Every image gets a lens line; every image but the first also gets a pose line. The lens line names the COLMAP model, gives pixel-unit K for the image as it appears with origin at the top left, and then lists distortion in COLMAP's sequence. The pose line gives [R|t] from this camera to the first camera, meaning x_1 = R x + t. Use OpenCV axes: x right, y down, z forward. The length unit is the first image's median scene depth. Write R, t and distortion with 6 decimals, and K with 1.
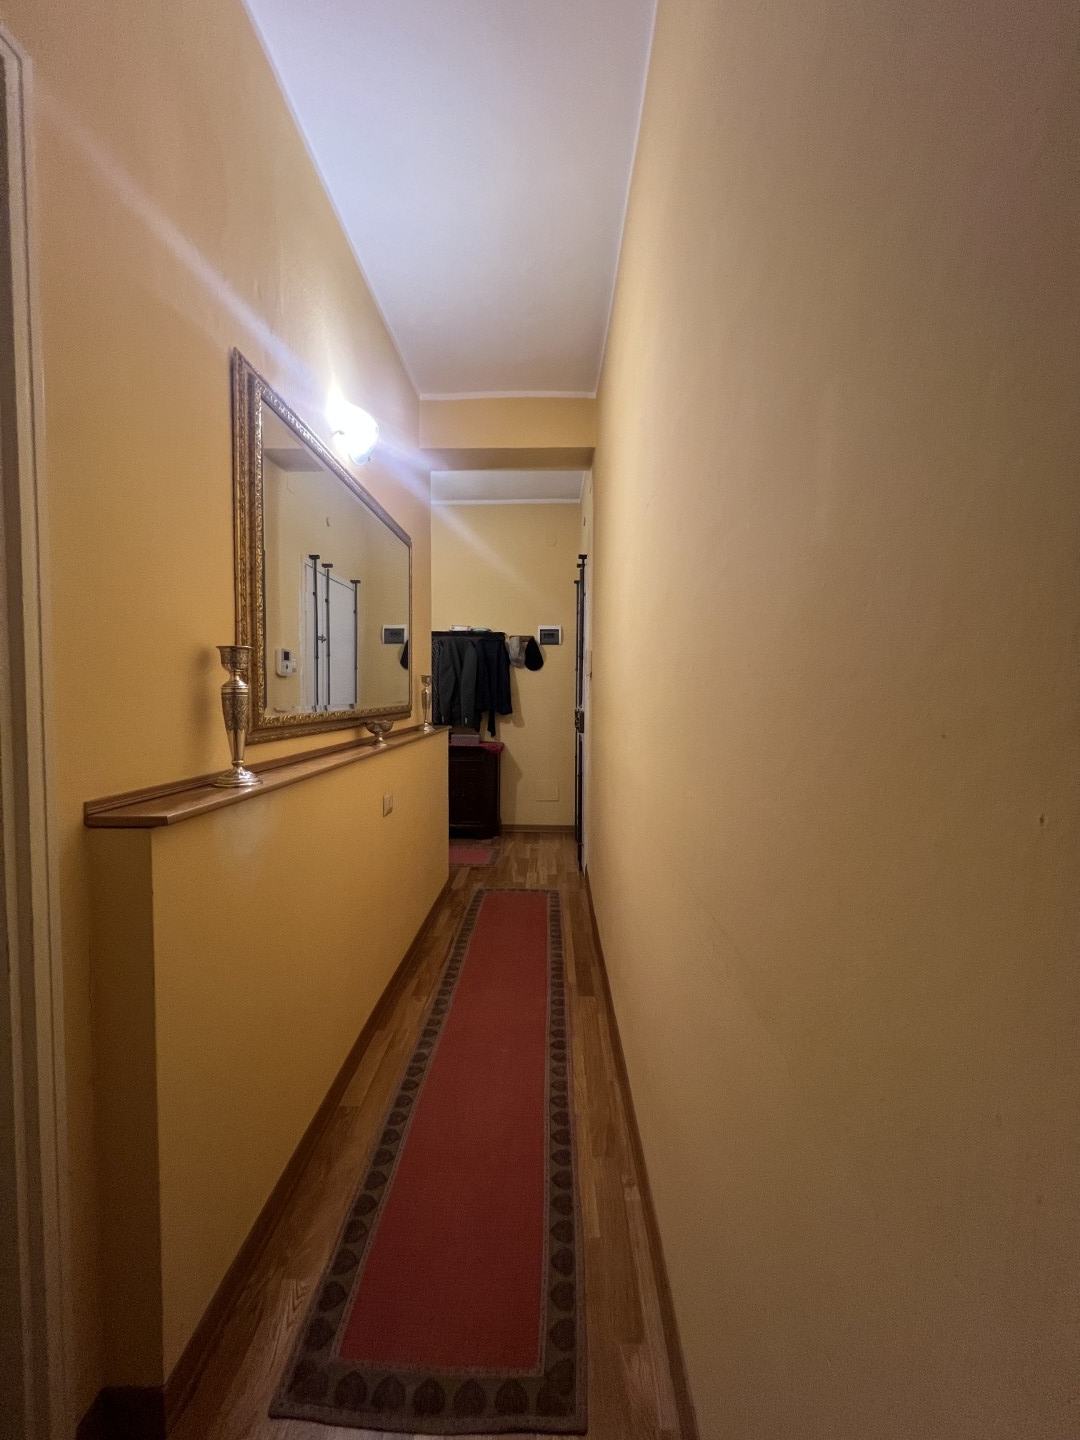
lens RADIAL K [[570.0, 0, 536.0], [0, 570.0, 718.3], [0, 0, 1]] dist [-0.006640, 0.001907]
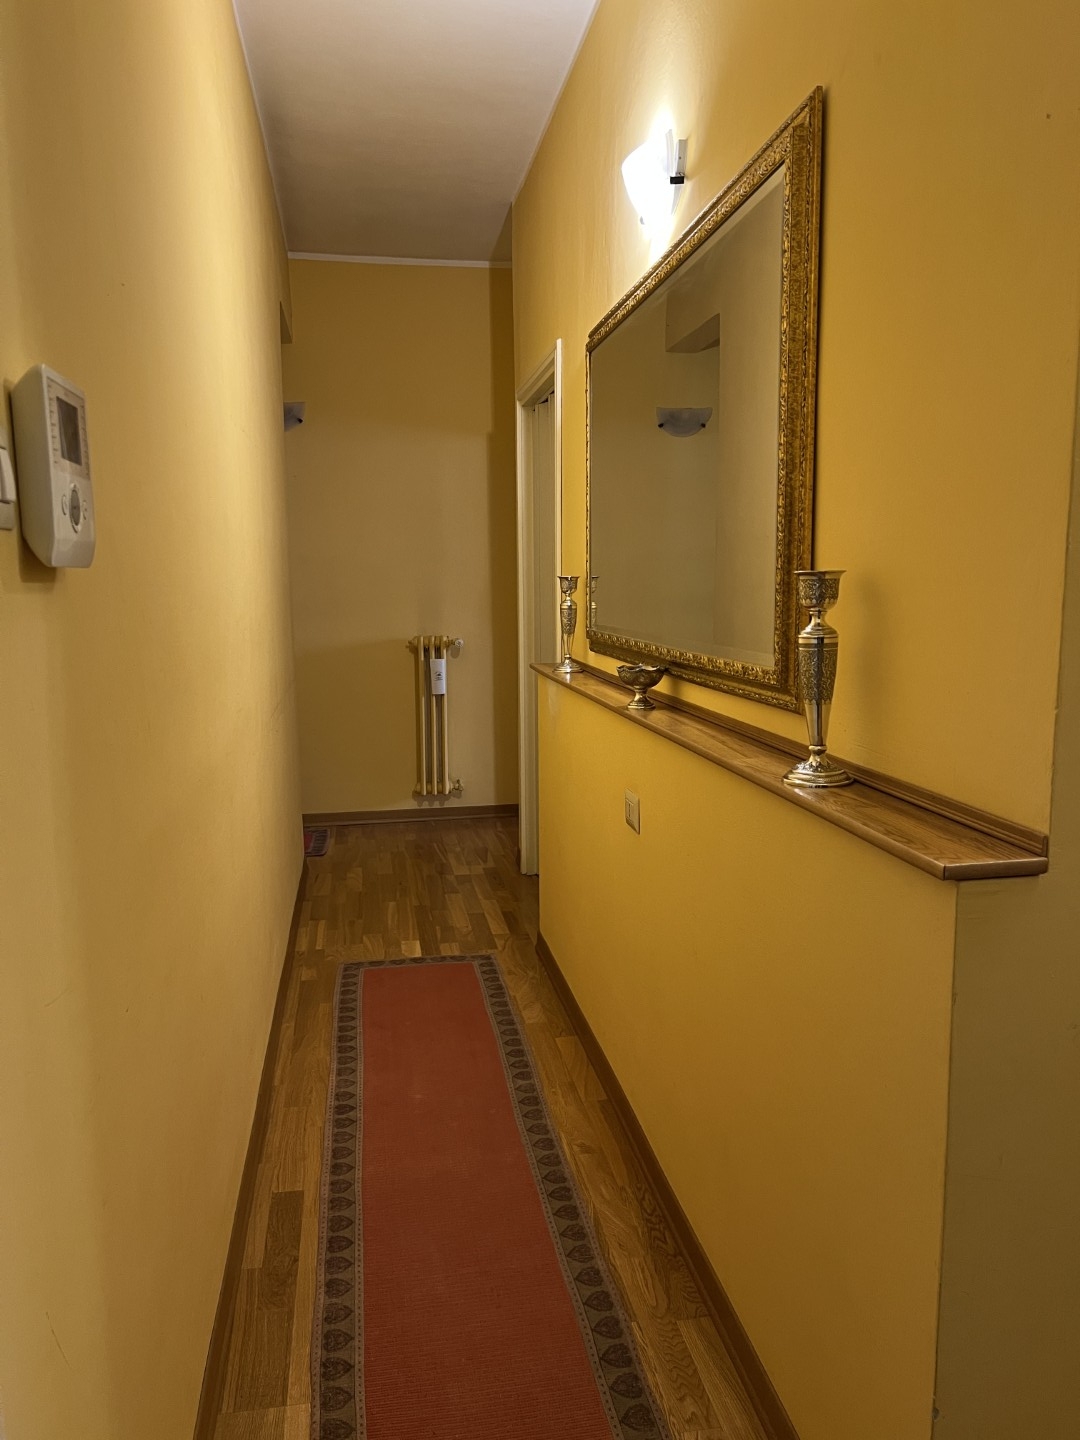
lens RADIAL K [[1063.9, 0, 538.6], [0, 1063.9, 717.9], [0, 0, 1]] dist [0.021685, -0.010035]
pose [[-0.981504, 0.021054, -0.190282, 0.040046], [-0.013768, 0.983597, 0.179853, -0.136845], [0.190947, 0.179146, -0.965114, 1.994583]]
